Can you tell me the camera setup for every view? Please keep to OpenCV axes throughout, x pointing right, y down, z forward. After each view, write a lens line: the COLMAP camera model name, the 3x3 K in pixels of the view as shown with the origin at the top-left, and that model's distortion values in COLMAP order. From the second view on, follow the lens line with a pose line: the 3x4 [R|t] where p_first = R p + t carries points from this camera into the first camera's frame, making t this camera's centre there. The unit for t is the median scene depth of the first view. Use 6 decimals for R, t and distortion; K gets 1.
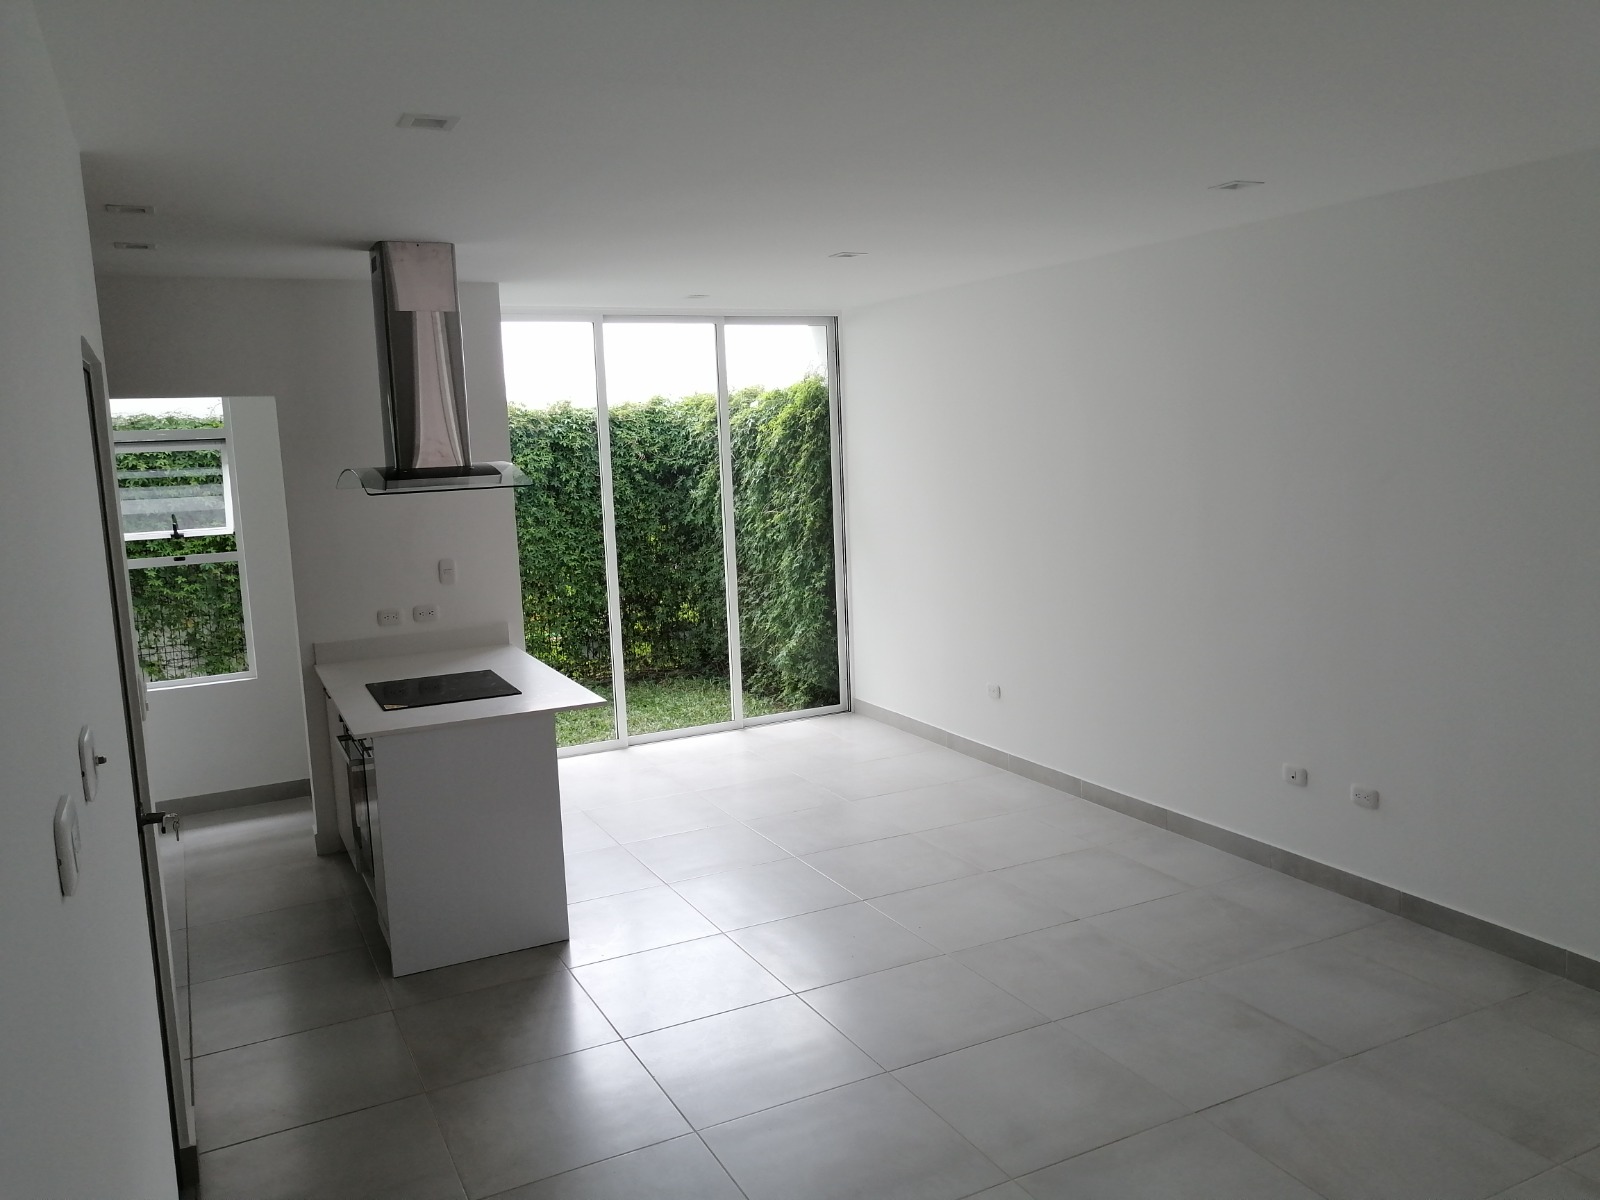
lens RADIAL K [[1242.1, 0, 798.0], [0, 1242.1, 603.3], [0, 0, 1]] dist [-0.003349, 0.005095]
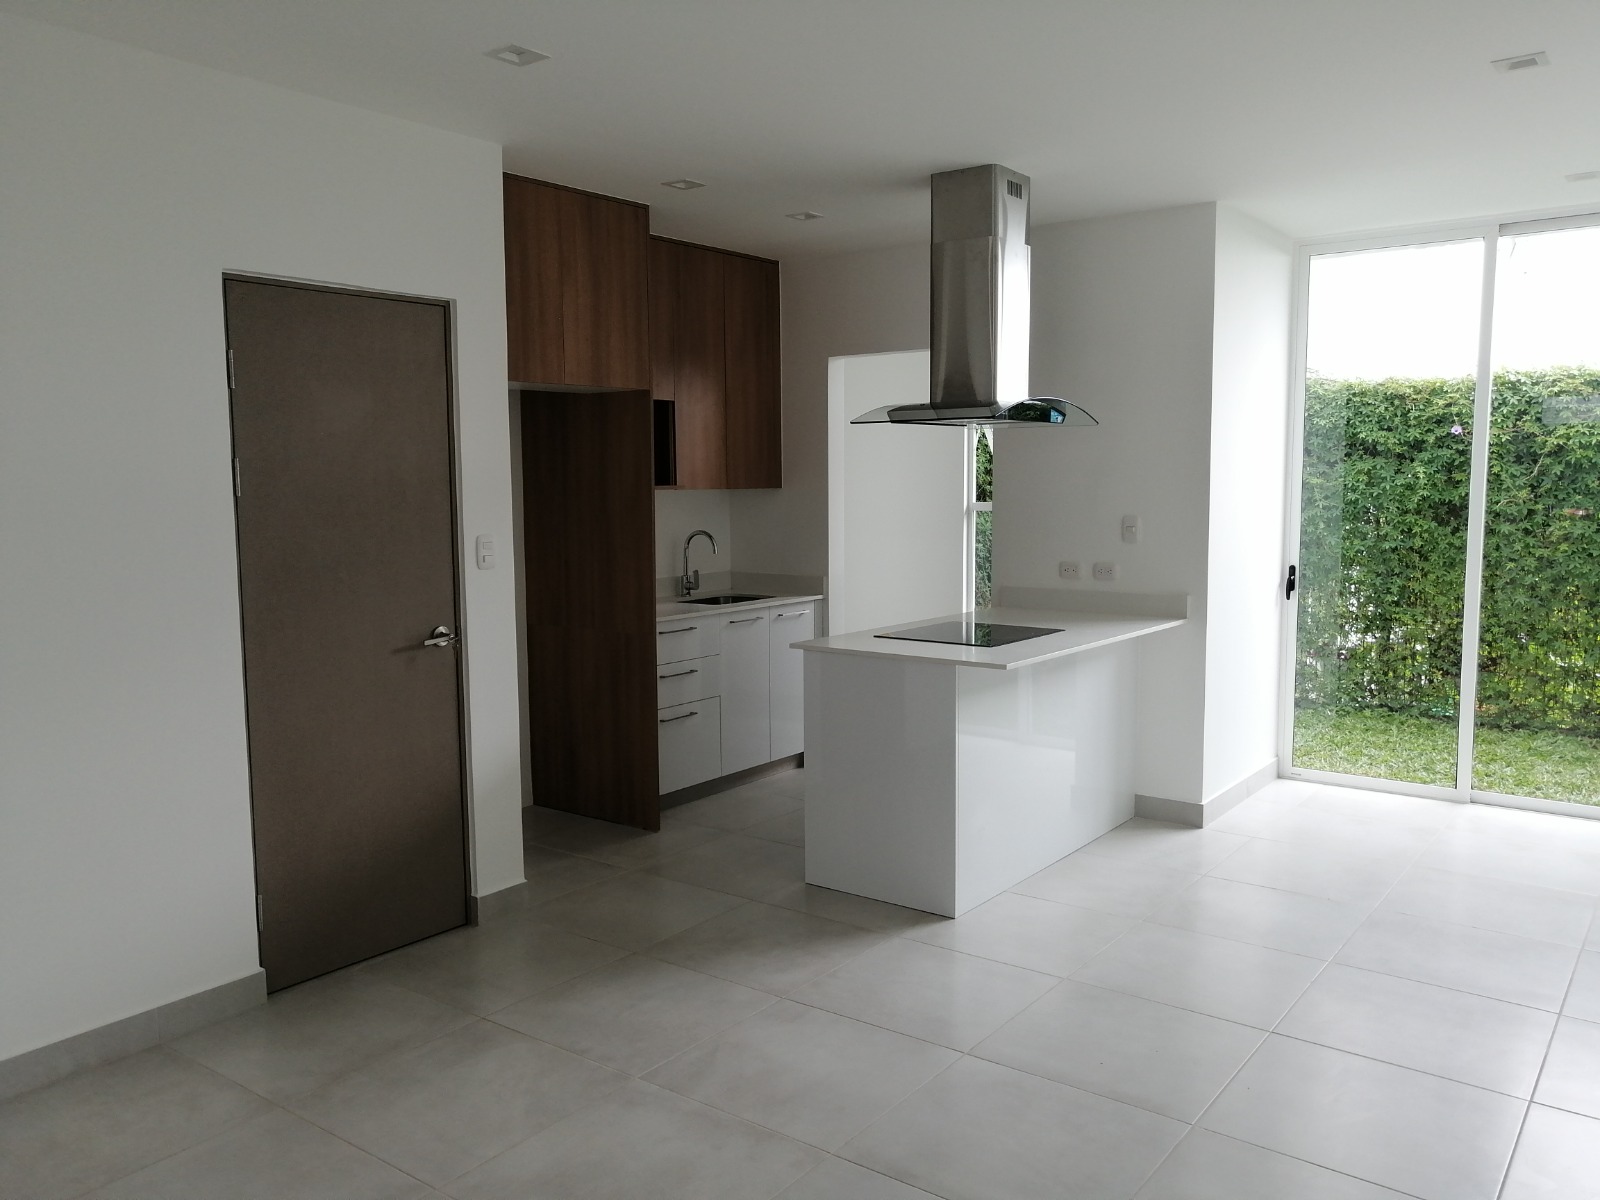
lens RADIAL K [[1242.1, 0, 798.4], [0, 1242.1, 596.3], [0, 0, 1]] dist [-0.003349, 0.005095]
pose [[0.437119, 0.127106, -0.890377, 0.434214], [-0.135526, 0.987969, 0.074503, -0.011687], [0.889134, 0.088103, 0.449086, 0.371092]]
